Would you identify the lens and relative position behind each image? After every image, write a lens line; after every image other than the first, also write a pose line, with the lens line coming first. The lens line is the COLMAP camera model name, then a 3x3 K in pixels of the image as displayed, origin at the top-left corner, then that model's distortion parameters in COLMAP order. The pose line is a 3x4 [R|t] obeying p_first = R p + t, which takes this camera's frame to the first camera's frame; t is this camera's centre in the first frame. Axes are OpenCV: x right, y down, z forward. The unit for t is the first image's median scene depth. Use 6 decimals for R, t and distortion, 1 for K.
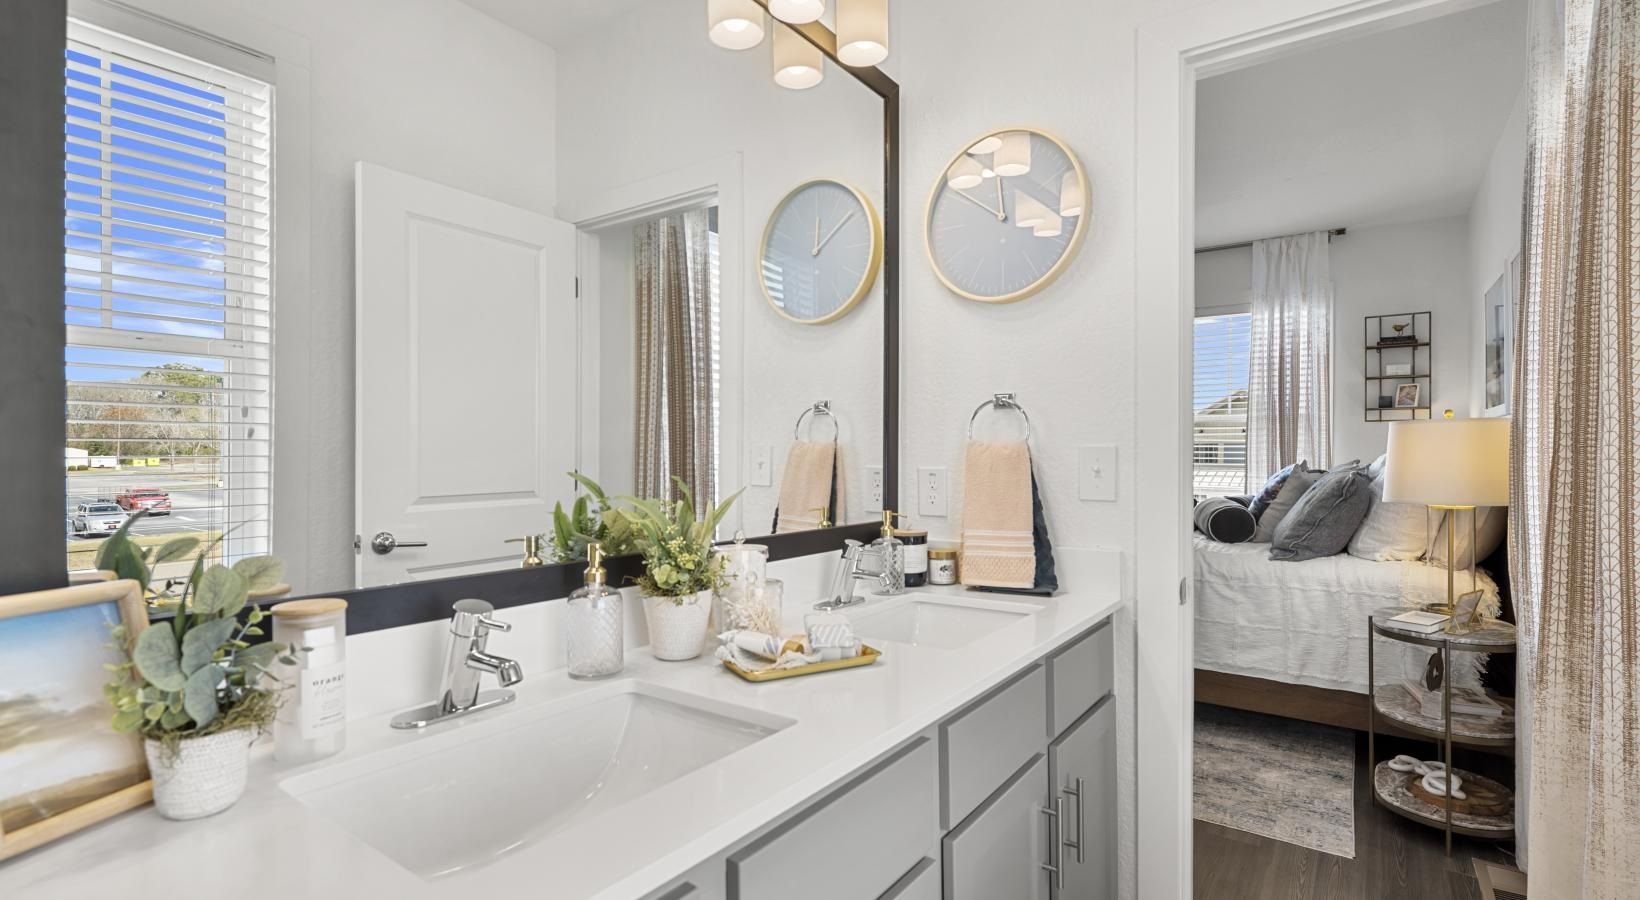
lens RADIAL K [[654.8, 0, 820.6], [0, 654.8, 454.6], [0, 0, 1]] dist [-0.012846, 0.000481]
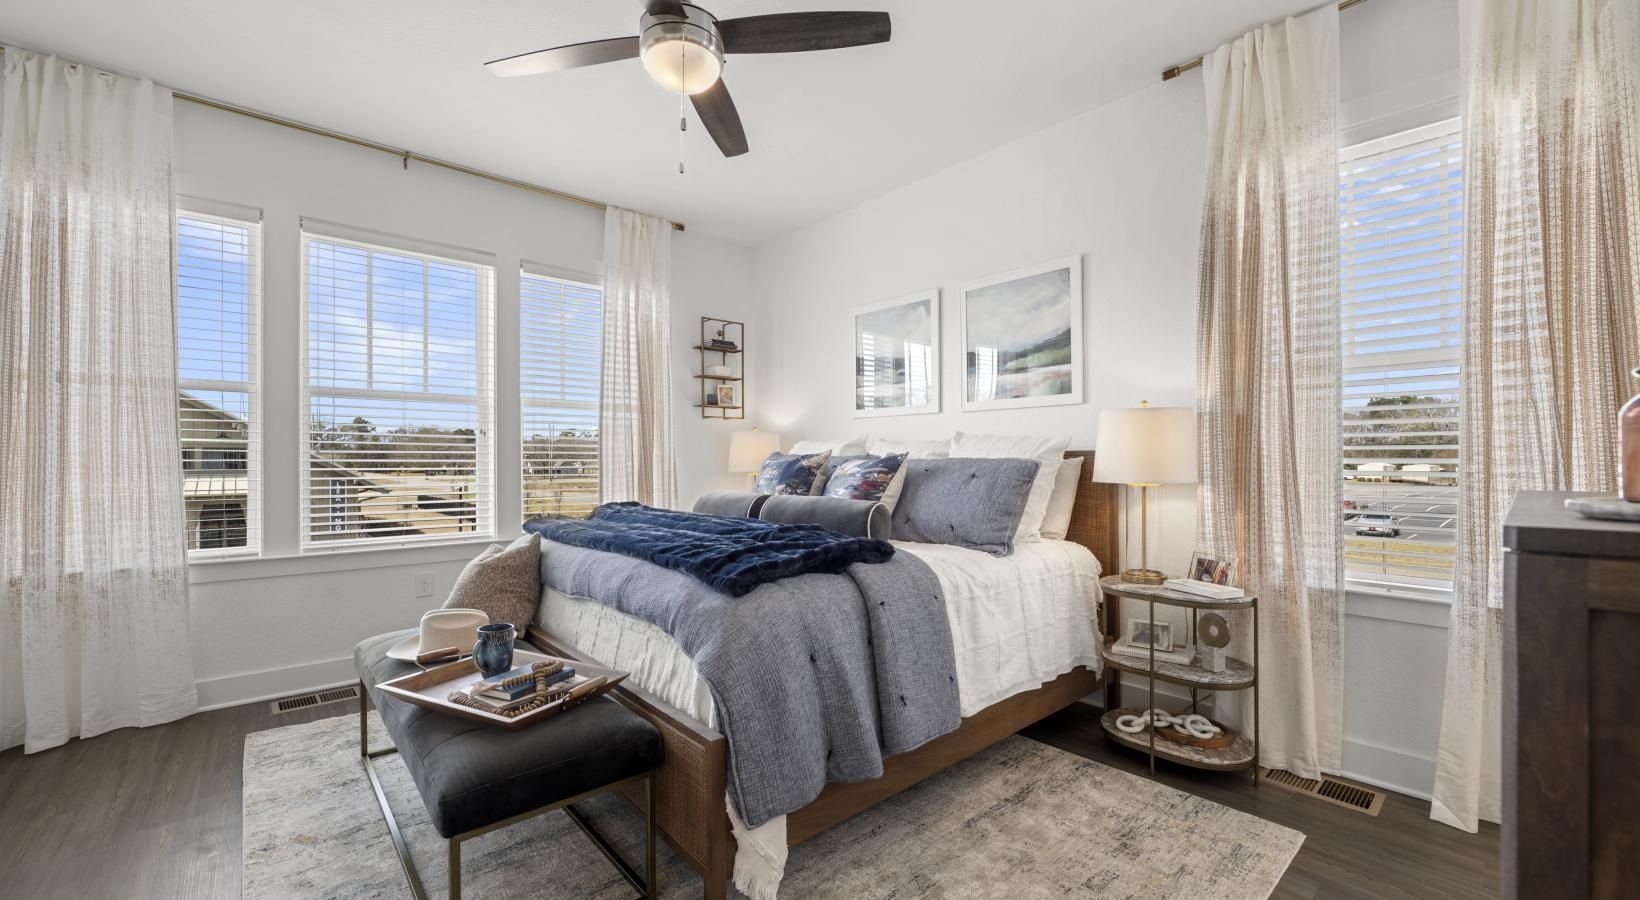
lens RADIAL K [[654.8, 0, 820.6], [0, 654.8, 454.6], [0, 0, 1]] dist [-0.012846, 0.000481]
pose [[0.251253, 0.001893, 0.967920, -0.126974], [0.004589, 0.999985, -0.003147, 0.013594], [-0.967911, 0.005232, 0.251240, 0.561220]]
